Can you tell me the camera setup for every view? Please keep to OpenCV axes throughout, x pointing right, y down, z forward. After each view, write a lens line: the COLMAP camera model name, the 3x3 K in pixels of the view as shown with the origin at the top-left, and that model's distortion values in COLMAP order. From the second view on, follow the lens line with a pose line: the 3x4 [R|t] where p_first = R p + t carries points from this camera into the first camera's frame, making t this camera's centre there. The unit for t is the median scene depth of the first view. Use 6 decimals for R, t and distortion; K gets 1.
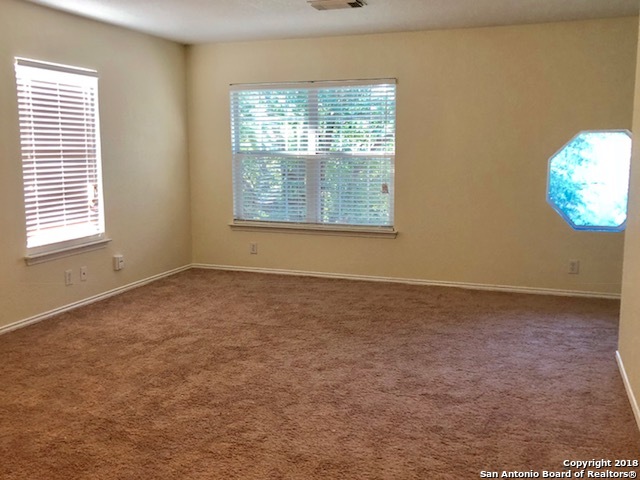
lens RADIAL K [[630.6, 0, 307.1], [0, 630.6, 238.3], [0, 0, 1]] dist [0.140854, -0.356311]
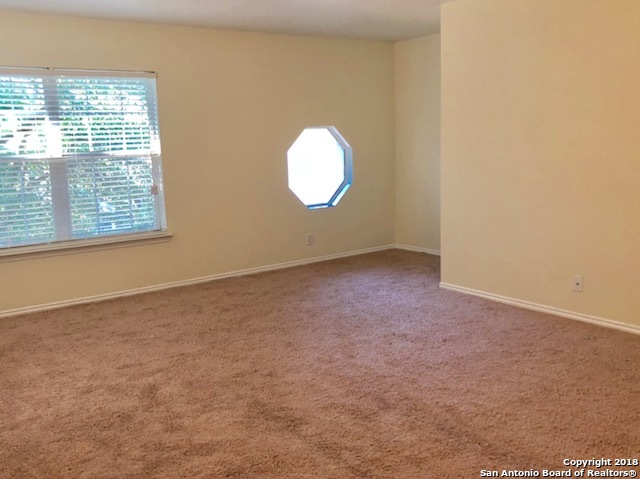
lens RADIAL K [[630.6, 0, 307.1], [0, 630.6, 237.8], [0, 0, 1]] dist [0.140854, -0.356311]
pose [[0.554928, -0.147373, 0.818740, -0.685421], [0.151665, 0.985612, 0.074614, -0.058092], [-0.817956, 0.082769, 0.569295, 0.375440]]
